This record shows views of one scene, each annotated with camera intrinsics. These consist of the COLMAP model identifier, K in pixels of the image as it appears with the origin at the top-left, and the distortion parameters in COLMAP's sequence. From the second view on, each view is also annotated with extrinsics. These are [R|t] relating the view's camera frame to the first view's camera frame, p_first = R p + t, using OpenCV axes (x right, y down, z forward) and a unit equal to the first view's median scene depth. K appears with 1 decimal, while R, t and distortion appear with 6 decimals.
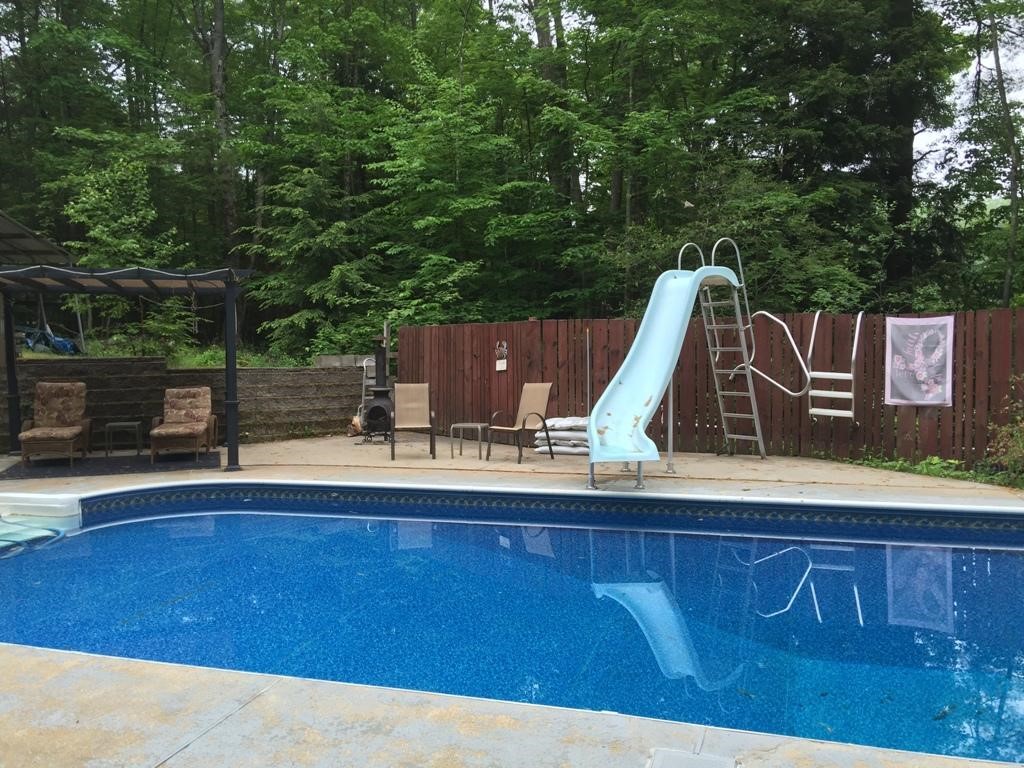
lens RADIAL K [[861.6, 0, 512.0], [0, 861.6, 384.0], [0, 0, 1]] dist [0.090615, -0.149200]
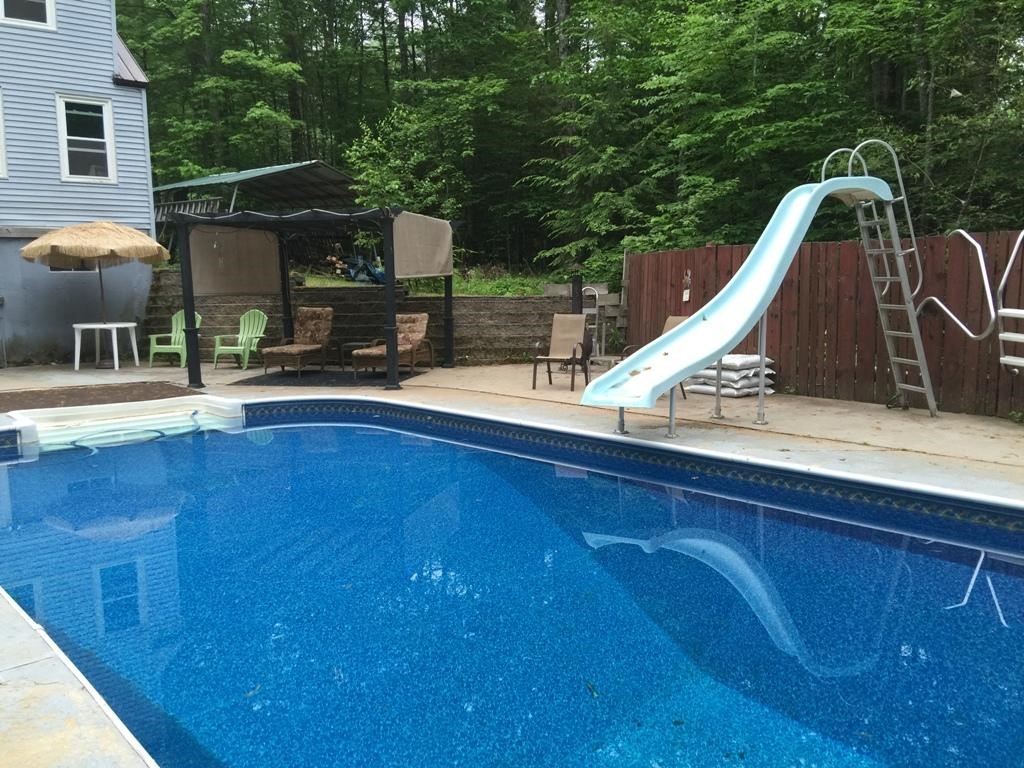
lens RADIAL K [[861.6, 0, 512.0], [0, 861.6, 384.0], [0, 0, 1]] dist [0.090615, -0.149200]
pose [[0.865827, 0.059167, -0.496833, 0.307888], [-0.014955, 0.995600, 0.092503, -0.010753], [0.500120, -0.072661, 0.862902, 0.097699]]
